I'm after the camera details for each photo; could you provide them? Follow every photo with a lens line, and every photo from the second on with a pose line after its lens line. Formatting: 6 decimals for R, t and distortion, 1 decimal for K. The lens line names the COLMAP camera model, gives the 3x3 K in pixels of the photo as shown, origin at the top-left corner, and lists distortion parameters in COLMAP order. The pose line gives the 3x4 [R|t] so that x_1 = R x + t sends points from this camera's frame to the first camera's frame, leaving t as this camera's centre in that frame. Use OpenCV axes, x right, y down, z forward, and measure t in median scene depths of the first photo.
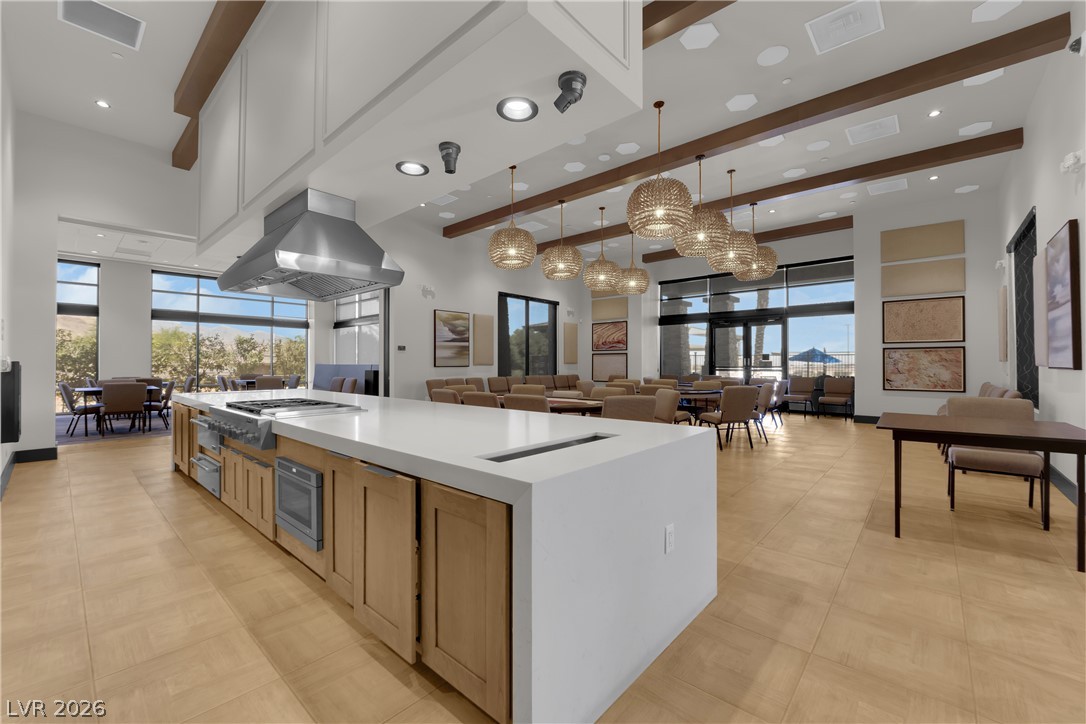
lens RADIAL K [[441.3, 0, 543.1], [0, 441.3, 364.1], [0, 0, 1]] dist [-0.021122, 0.000030]
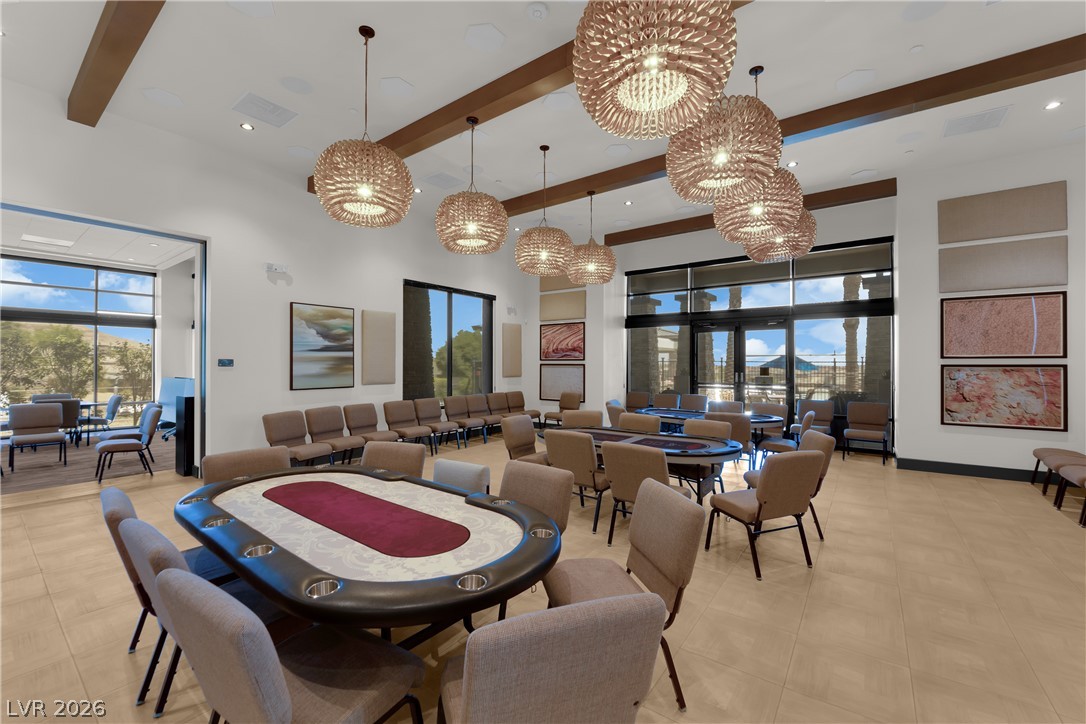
lens RADIAL K [[441.3, 0, 543.1], [0, 441.3, 364.1], [0, 0, 1]] dist [-0.021122, 0.000030]
pose [[0.996187, 0.002005, 0.087215, 0.059647], [-0.002104, 0.999997, 0.001044, -0.029195], [-0.087213, -0.001224, 0.996189, 0.279476]]
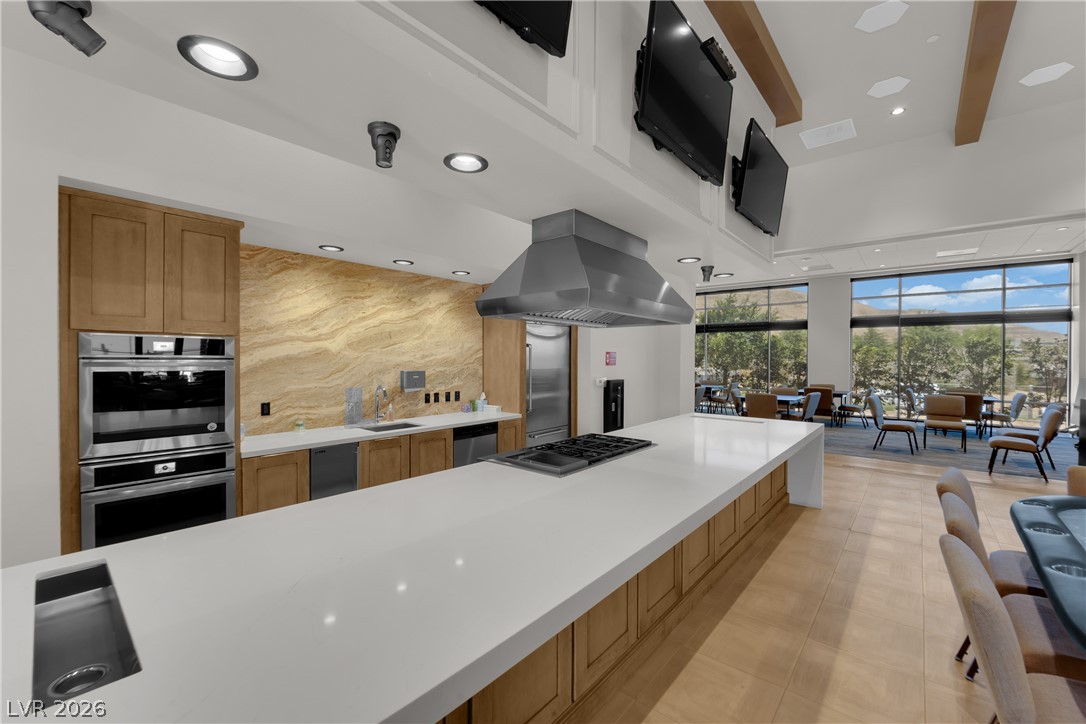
lens RADIAL K [[441.3, 0, 543.1], [0, 441.3, 364.1], [0, 0, 1]] dist [-0.021122, 0.000030]
pose [[0.013061, 0.012415, -0.999838, 0.104473], [-0.002812, 0.999919, 0.012379, -0.029467], [0.999911, 0.002650, 0.013095, 0.271562]]
